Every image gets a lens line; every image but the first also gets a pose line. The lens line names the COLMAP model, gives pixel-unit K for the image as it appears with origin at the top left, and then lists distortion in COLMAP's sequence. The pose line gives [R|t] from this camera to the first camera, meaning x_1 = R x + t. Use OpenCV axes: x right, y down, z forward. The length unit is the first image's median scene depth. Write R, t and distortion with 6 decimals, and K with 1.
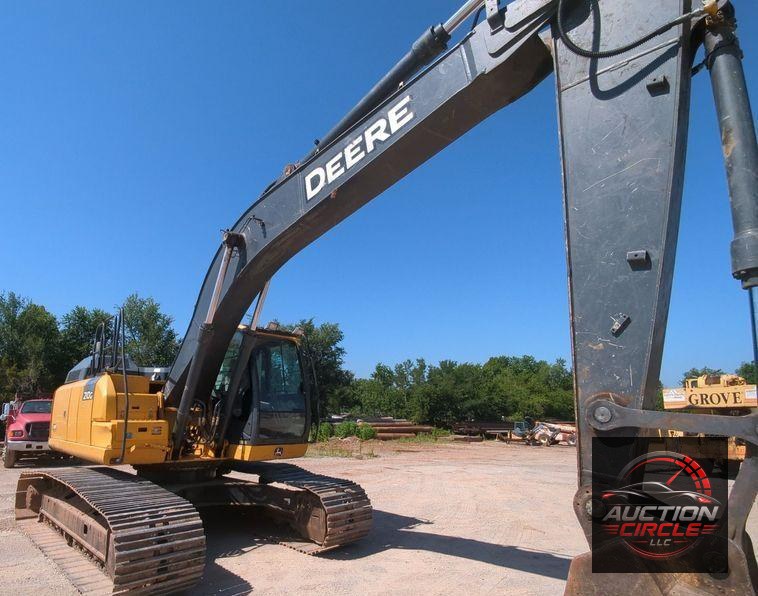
lens RADIAL K [[437.7, 0, 310.5], [0, 437.7, 344.5], [0, 0, 1]] dist [0.019743, -0.031907]
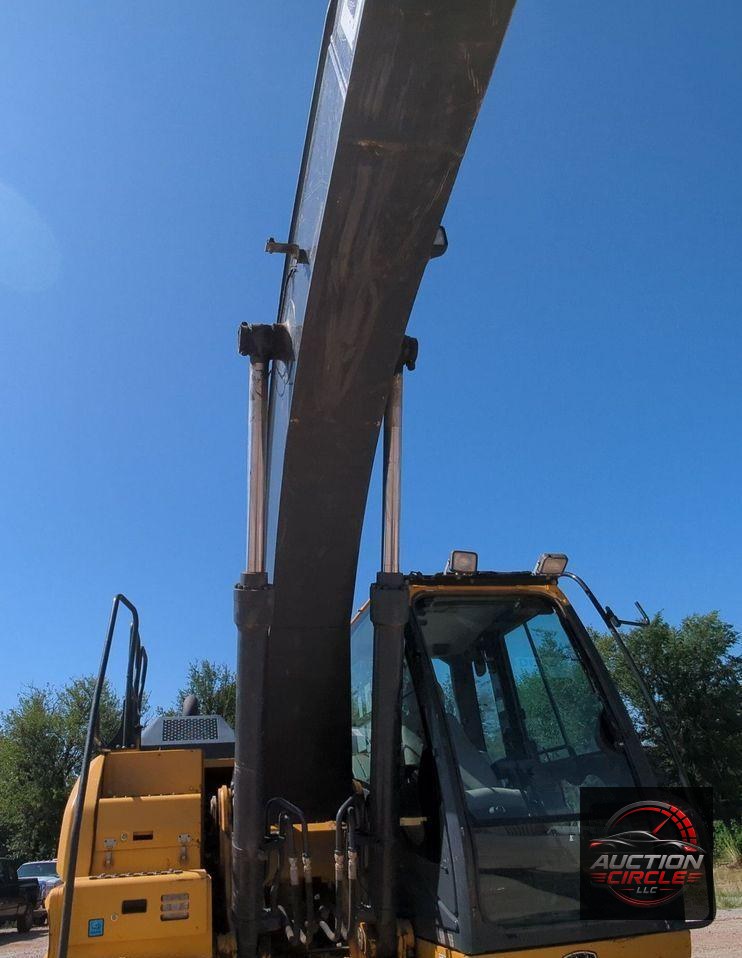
lens RADIAL K [[633.9, 0, 280.0], [0, 633.9, 492.3], [0, 0, 1]] dist [-0.000334, -0.001421]
pose [[0.841866, -0.302265, -0.447100, 0.045044], [0.146673, 0.925404, -0.349449, 0.077408], [0.519374, 0.228612, 0.823400, 0.540643]]
